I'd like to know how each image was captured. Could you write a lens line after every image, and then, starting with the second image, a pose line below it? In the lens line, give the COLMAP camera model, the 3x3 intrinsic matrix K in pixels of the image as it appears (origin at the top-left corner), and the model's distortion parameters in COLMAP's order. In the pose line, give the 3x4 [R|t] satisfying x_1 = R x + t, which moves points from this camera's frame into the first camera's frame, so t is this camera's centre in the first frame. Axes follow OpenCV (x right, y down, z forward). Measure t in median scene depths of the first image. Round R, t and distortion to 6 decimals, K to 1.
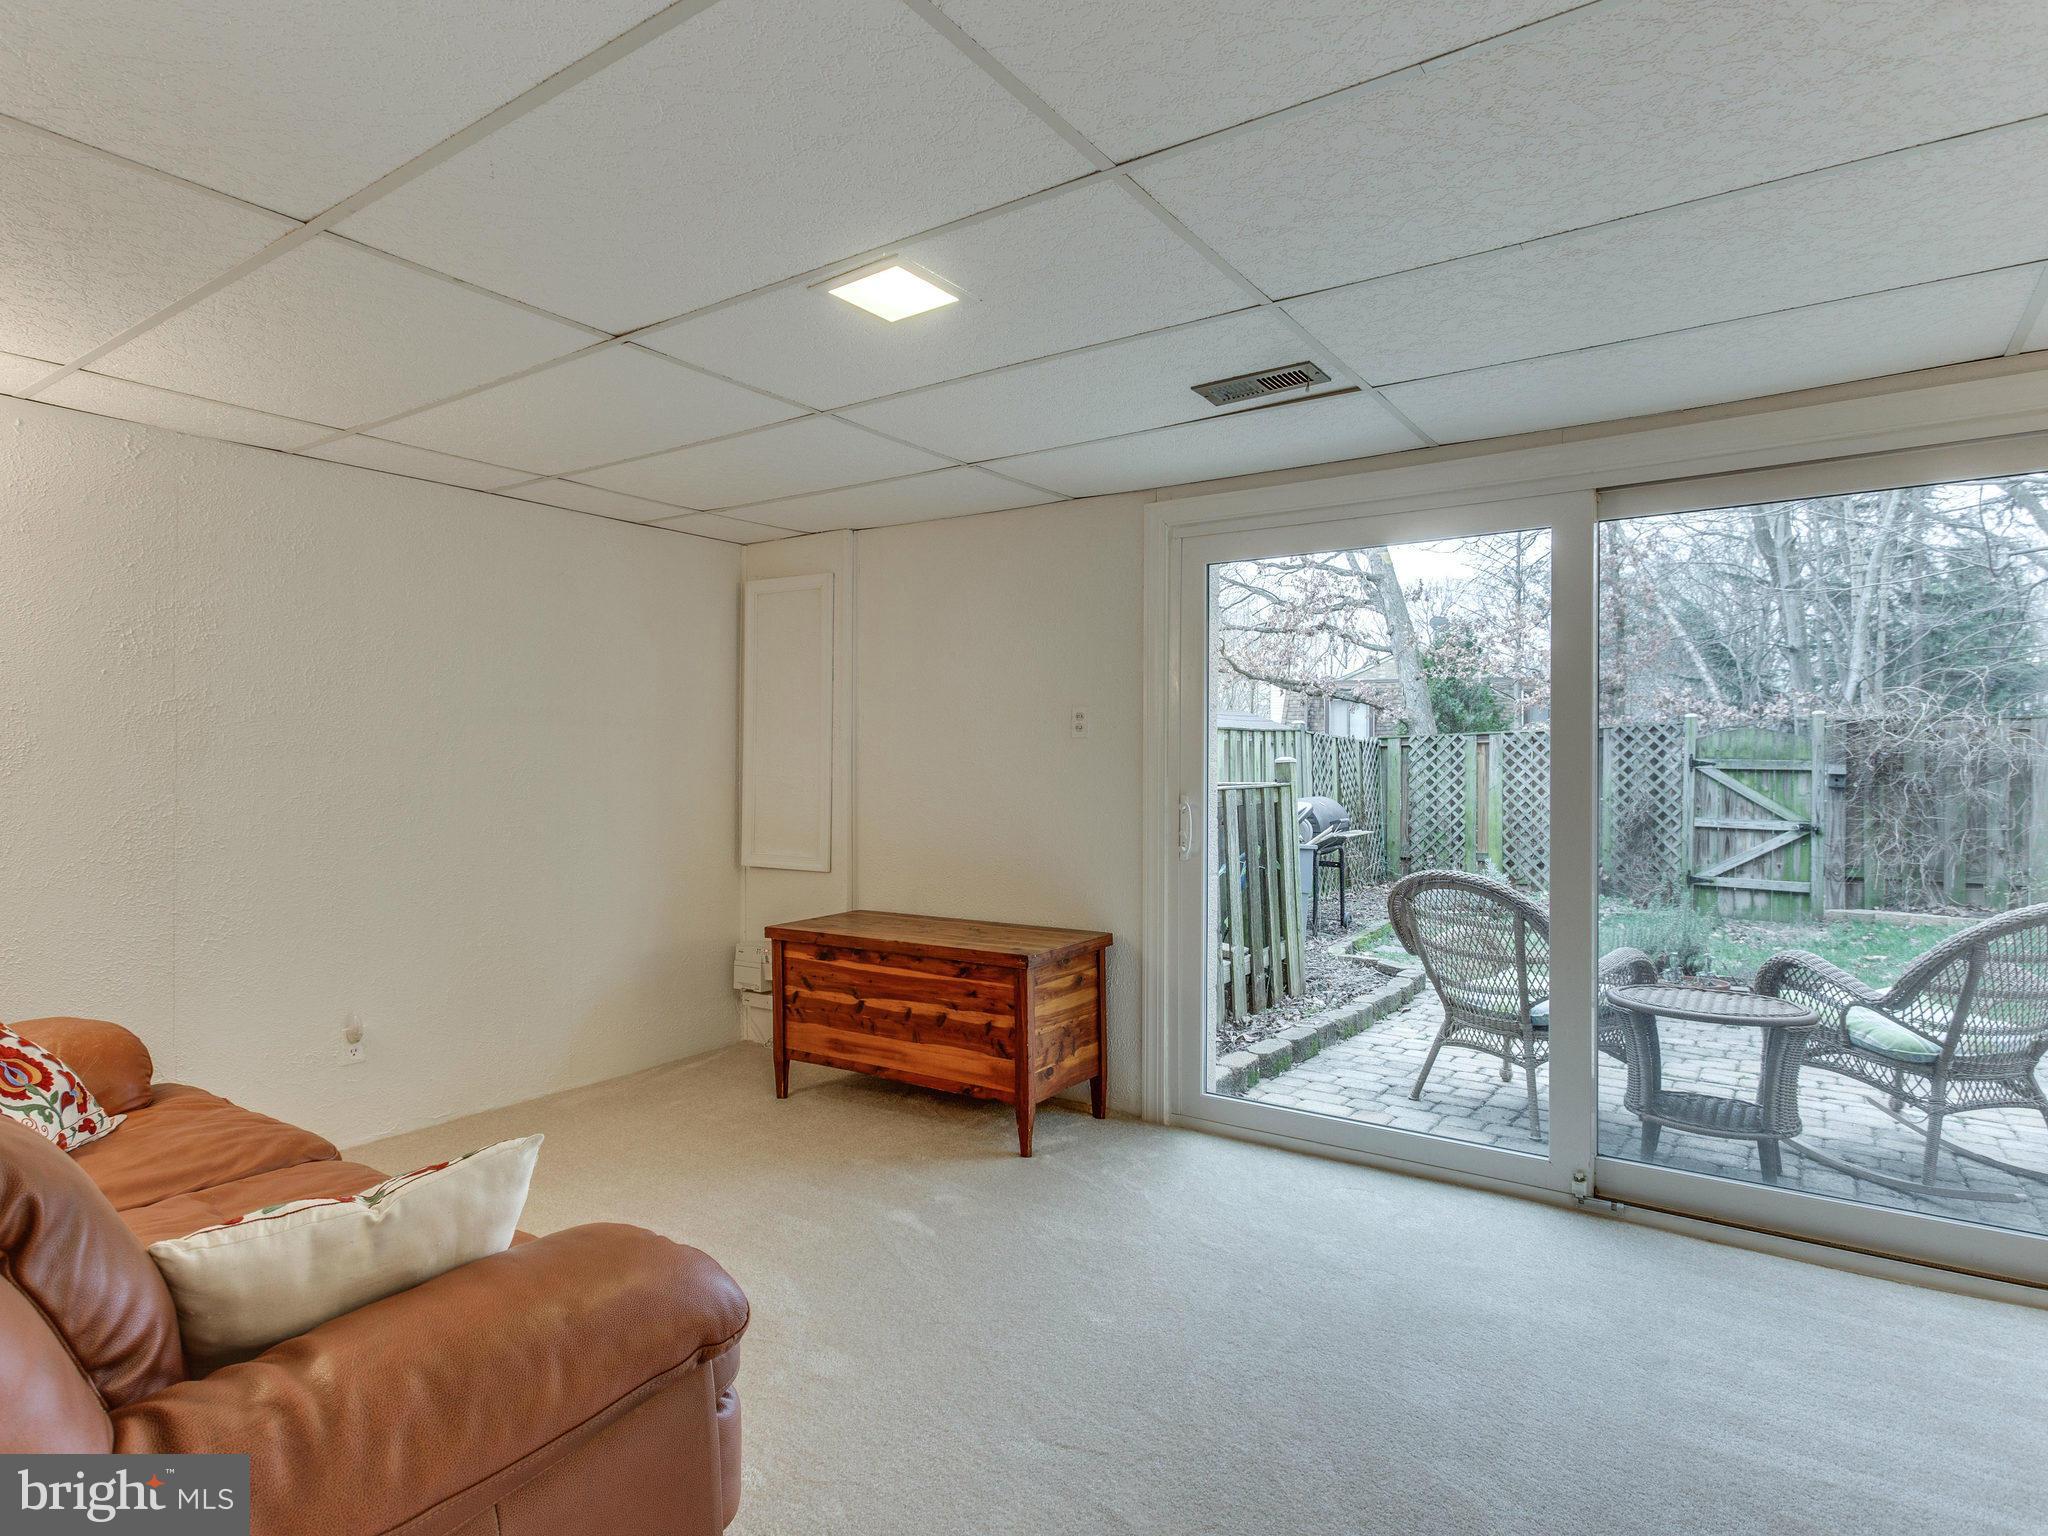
lens RADIAL K [[1130.3, 0, 1026.6], [0, 1130.3, 771.0], [0, 0, 1]] dist [0.002906, 0.003872]
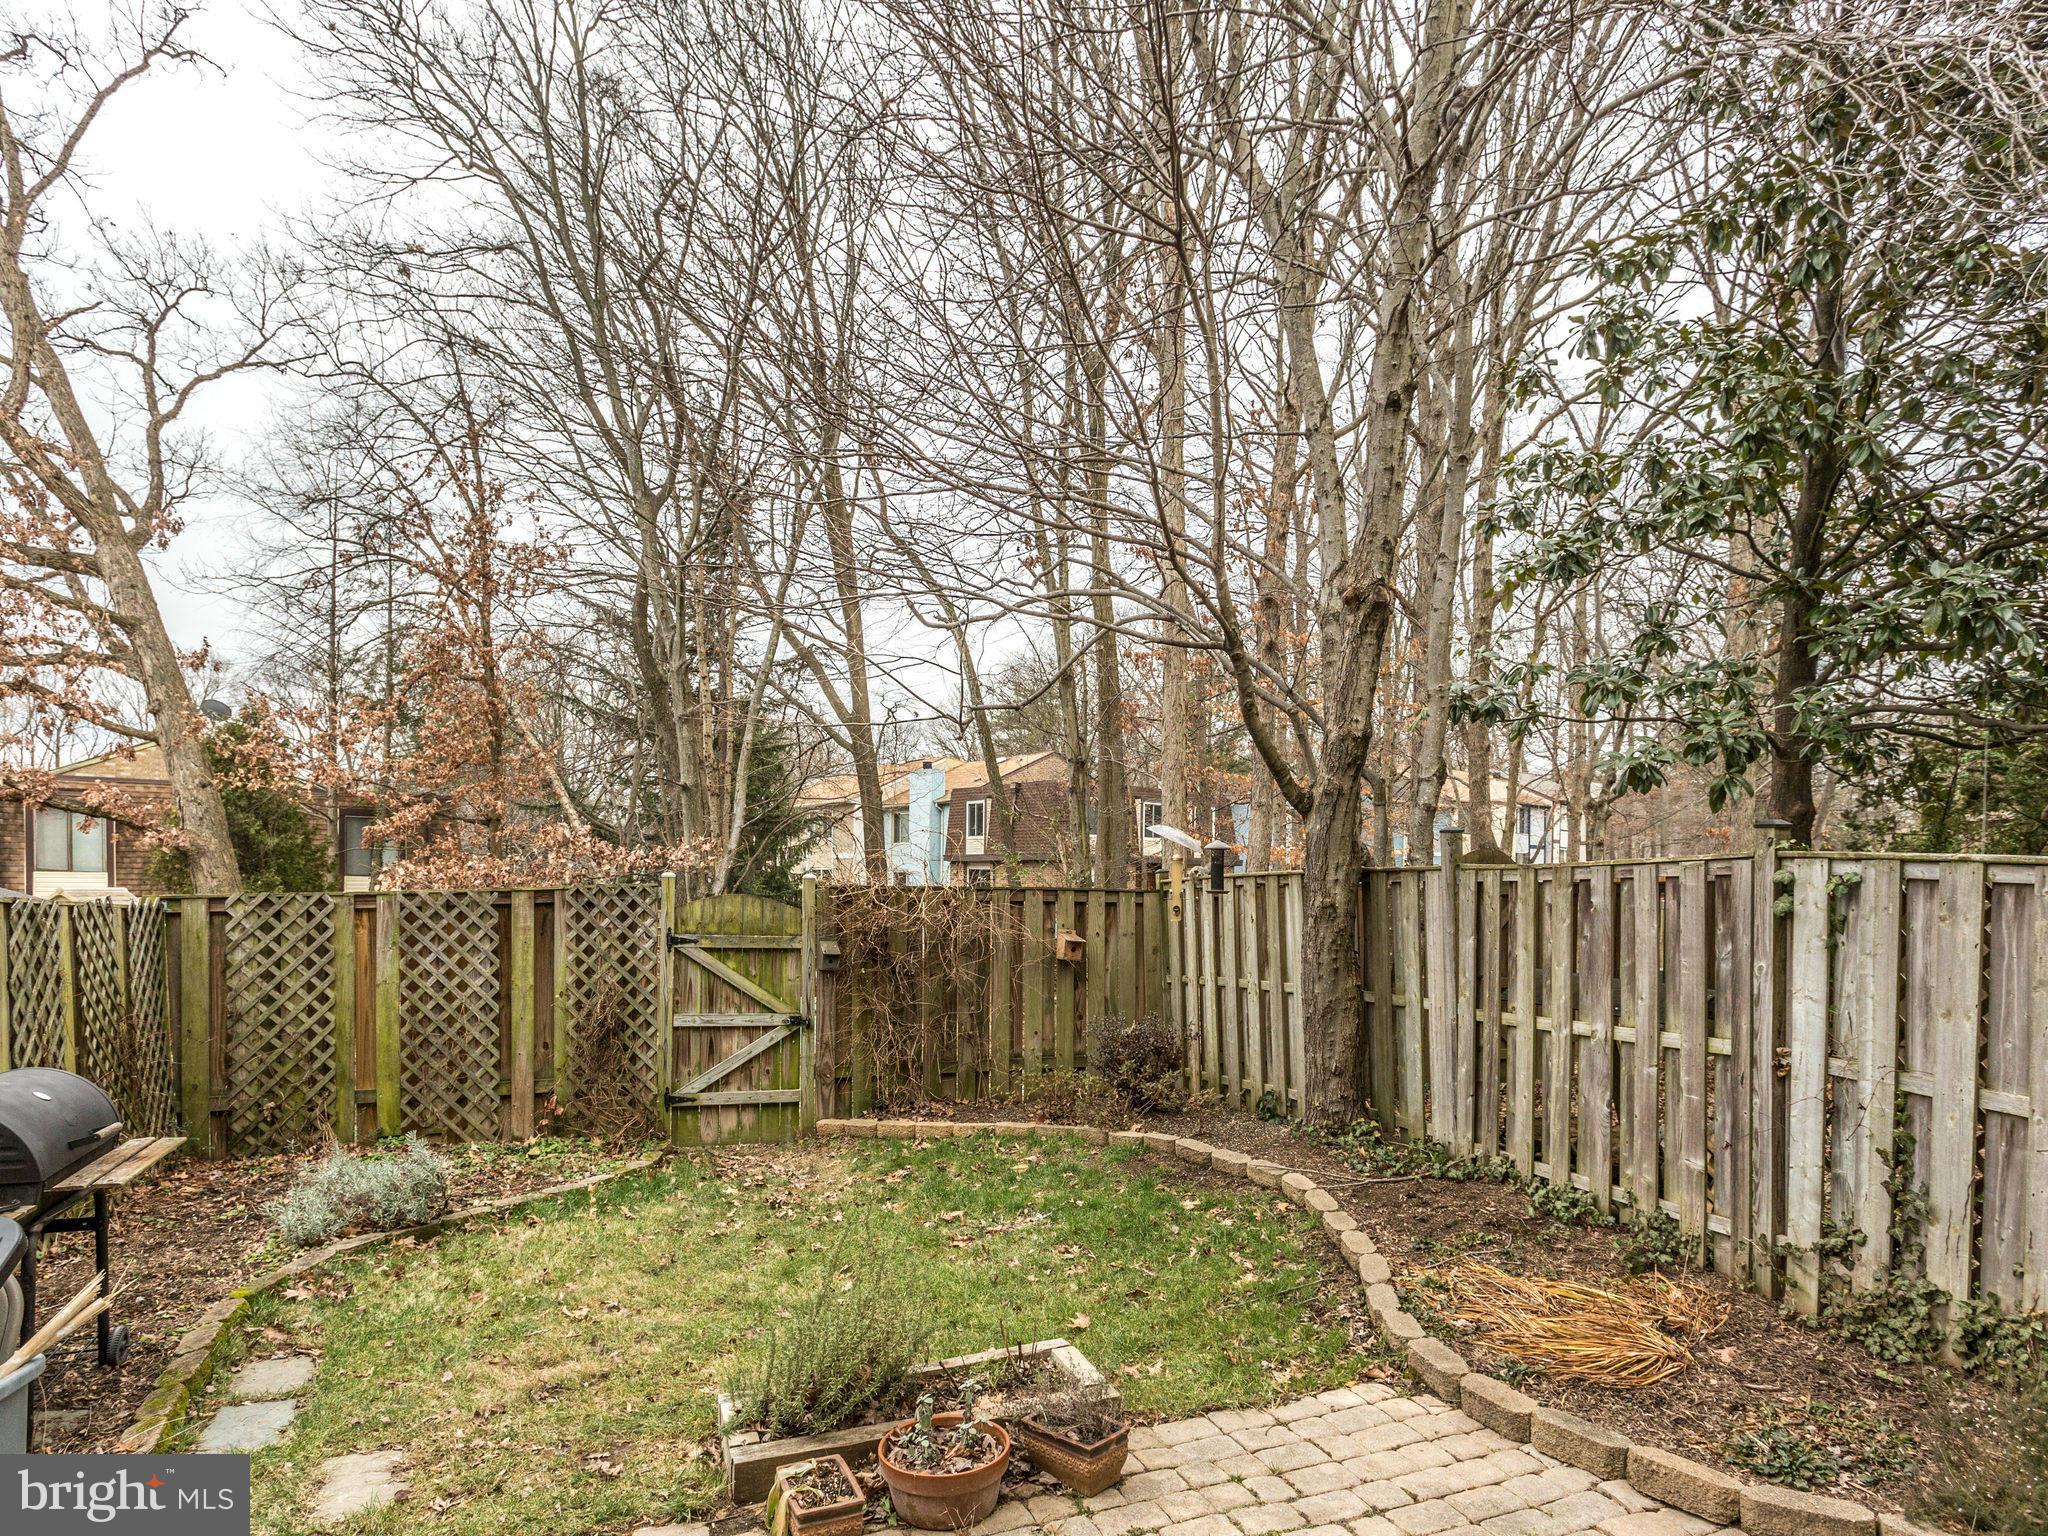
lens RADIAL K [[1130.3, 0, 963.5], [0, 1130.3, 914.4], [0, 0, 1]] dist [0.002906, 0.003872]
pose [[0.579991, -0.013034, 0.814518, 0.097485], [-0.008577, 0.999719, 0.022105, -0.038693], [-0.814577, -0.019807, 0.579717, 0.395444]]
